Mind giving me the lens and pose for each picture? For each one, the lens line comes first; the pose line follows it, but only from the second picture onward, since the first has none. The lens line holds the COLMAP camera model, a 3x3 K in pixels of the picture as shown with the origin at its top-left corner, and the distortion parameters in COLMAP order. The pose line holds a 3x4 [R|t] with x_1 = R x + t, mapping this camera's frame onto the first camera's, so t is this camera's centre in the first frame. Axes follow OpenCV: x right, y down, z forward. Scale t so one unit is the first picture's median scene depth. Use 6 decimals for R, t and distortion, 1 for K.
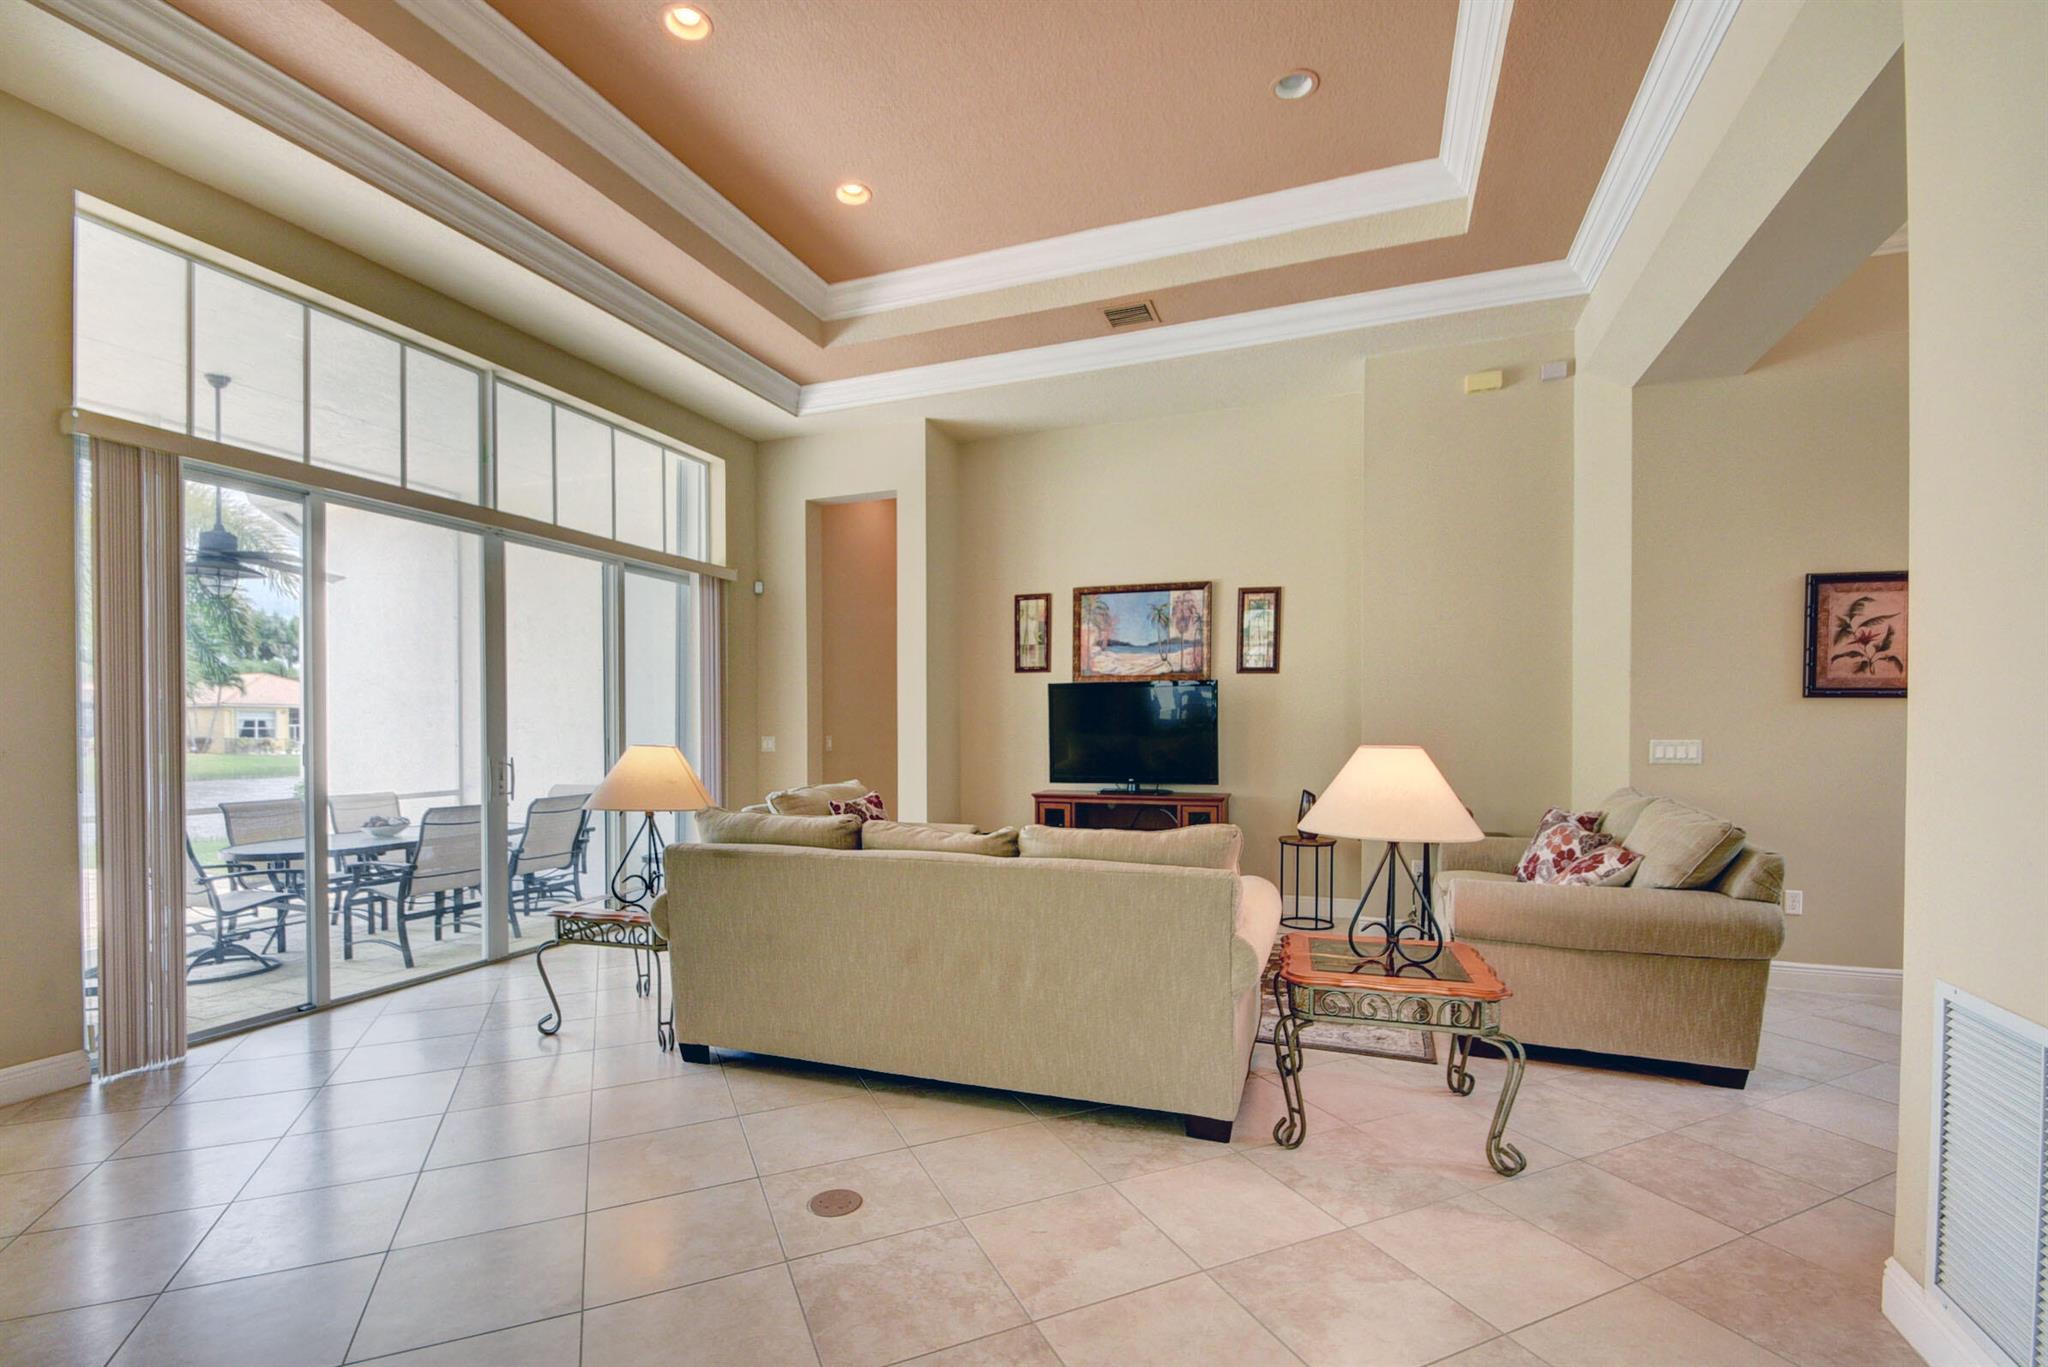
lens RADIAL K [[905.9, 0, 1015.7], [0, 905.9, 736.4], [0, 0, 1]] dist [0.015957, -0.018691]
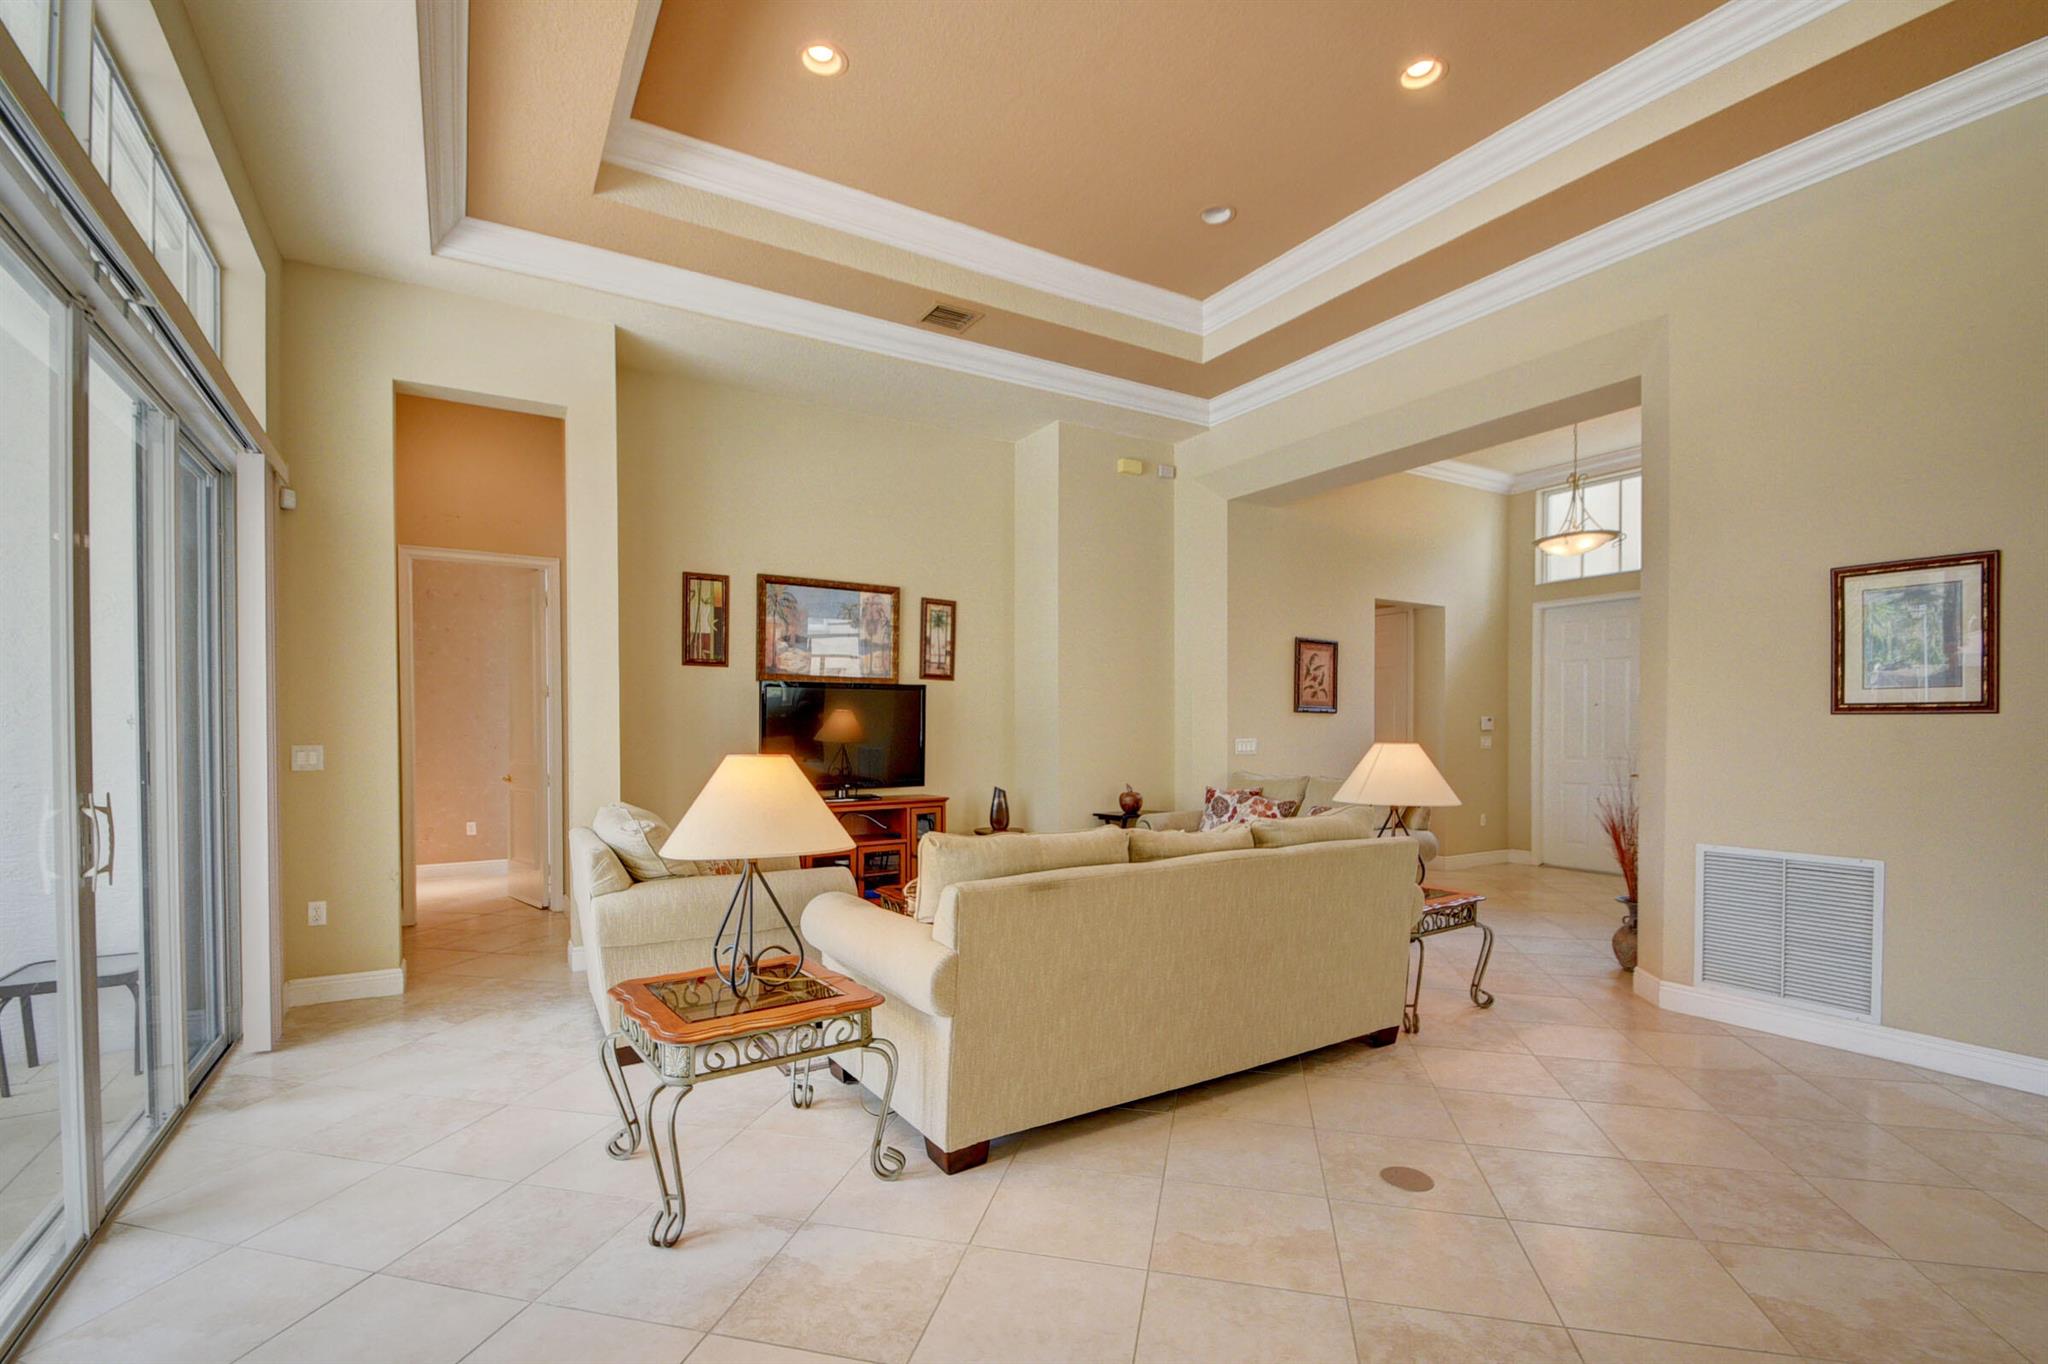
lens RADIAL K [[905.9, 0, 1015.7], [0, 905.9, 734.9], [0, 0, 1]] dist [0.015957, -0.018691]
pose [[0.608311, -0.005028, 0.793683, -0.523906], [0.009372, 0.999956, -0.000848, -0.003489], [-0.793643, 0.007954, 0.608331, 0.284900]]
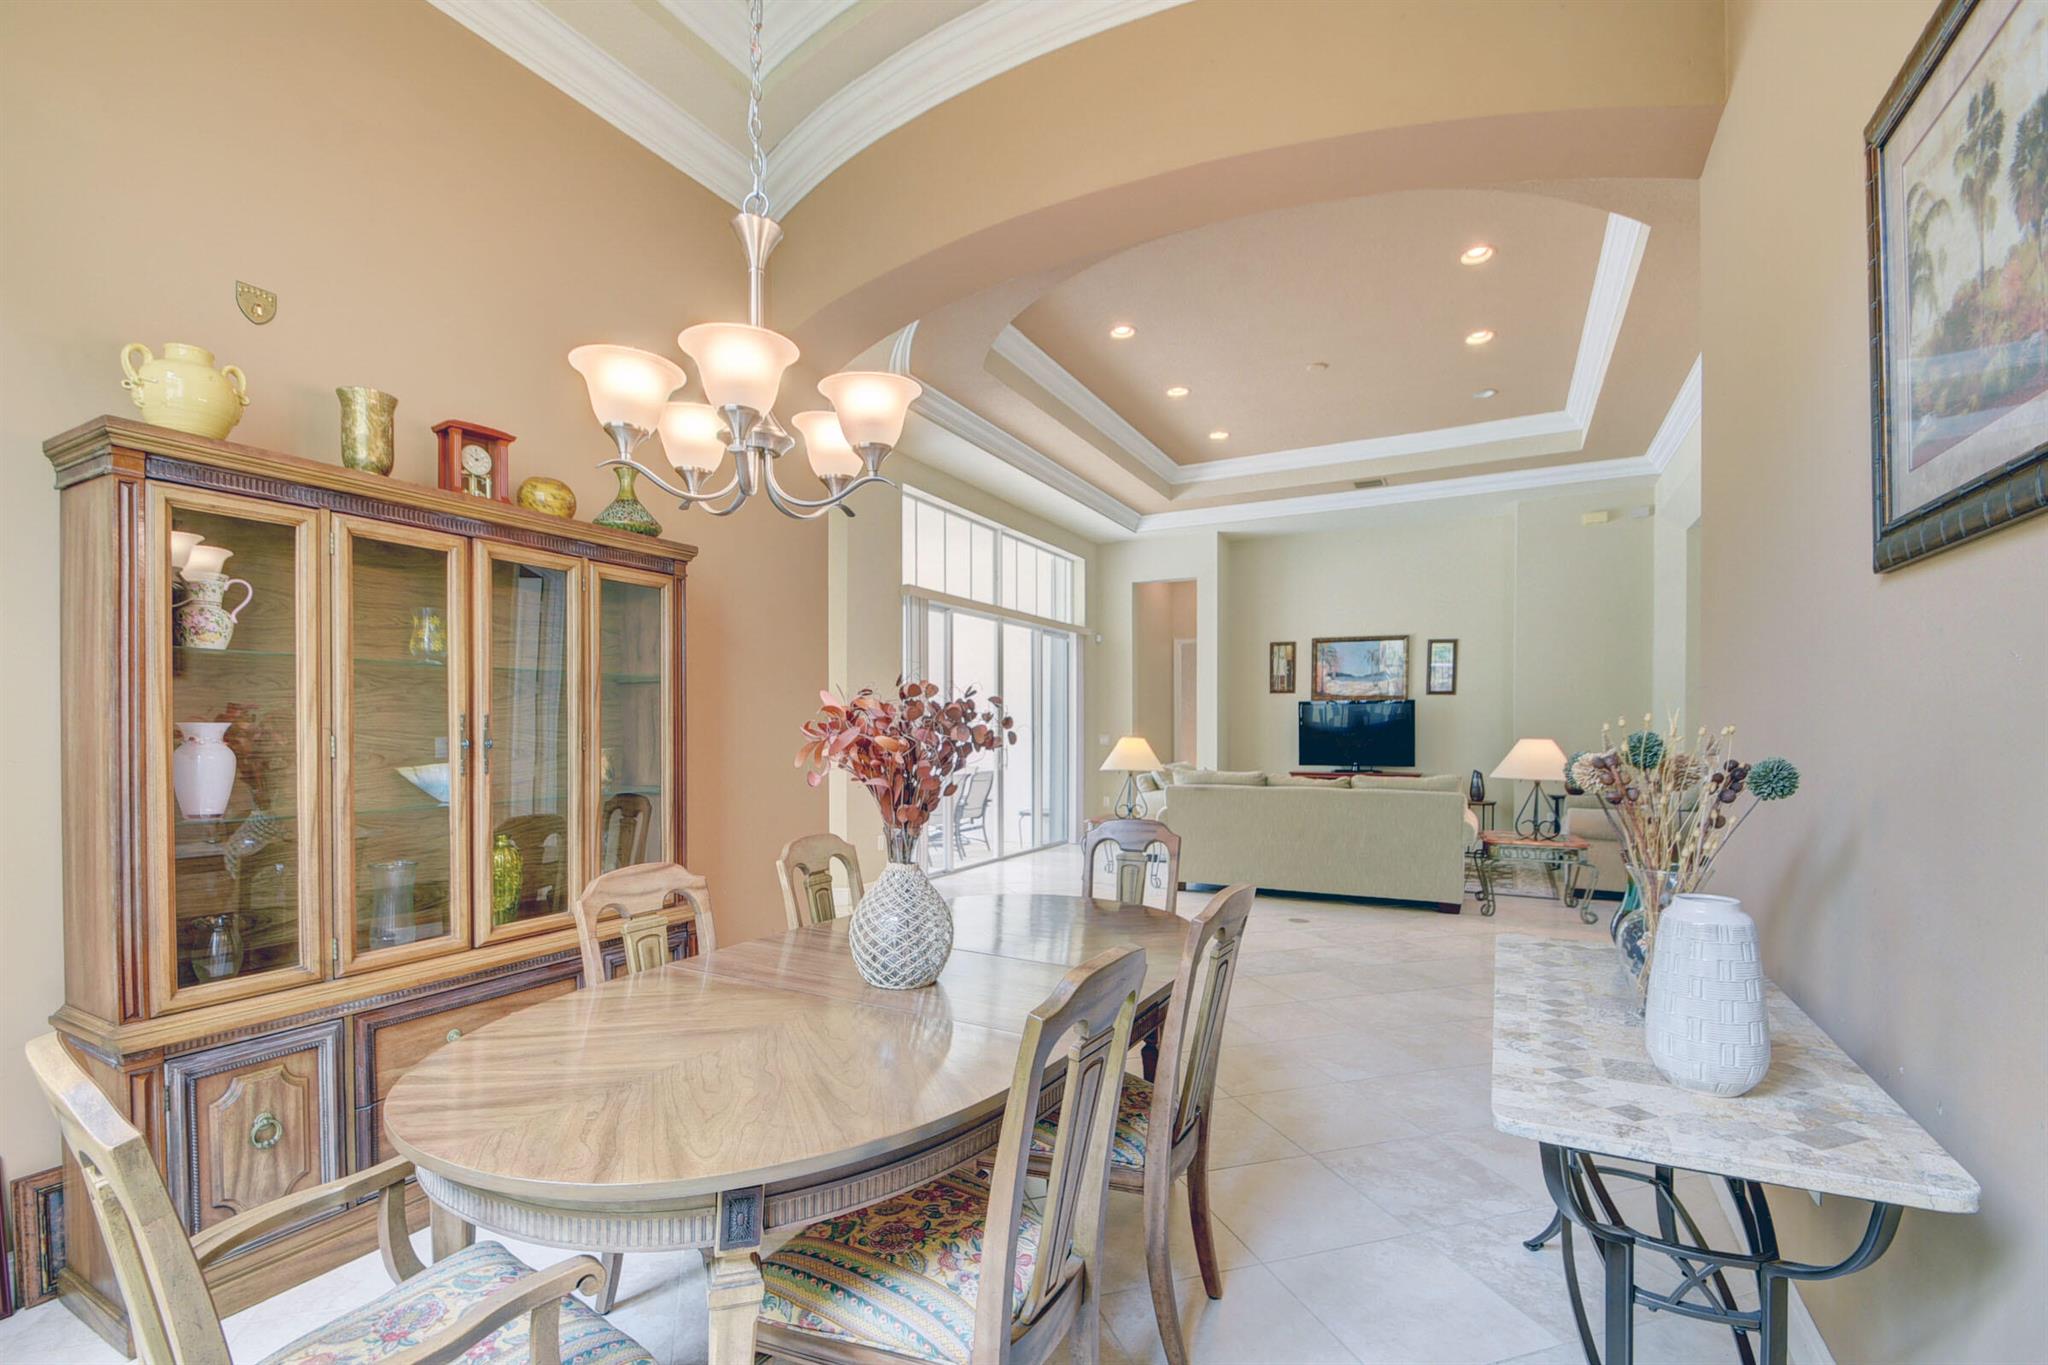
lens RADIAL K [[905.9, 0, 1015.7], [0, 905.9, 735.4], [0, 0, 1]] dist [0.015957, -0.018691]
pose [[0.992615, 0.005997, -0.121158, -0.264252], [-0.006669, 0.999965, -0.005140, 0.011715], [0.121123, 0.005910, 0.992620, -0.617896]]
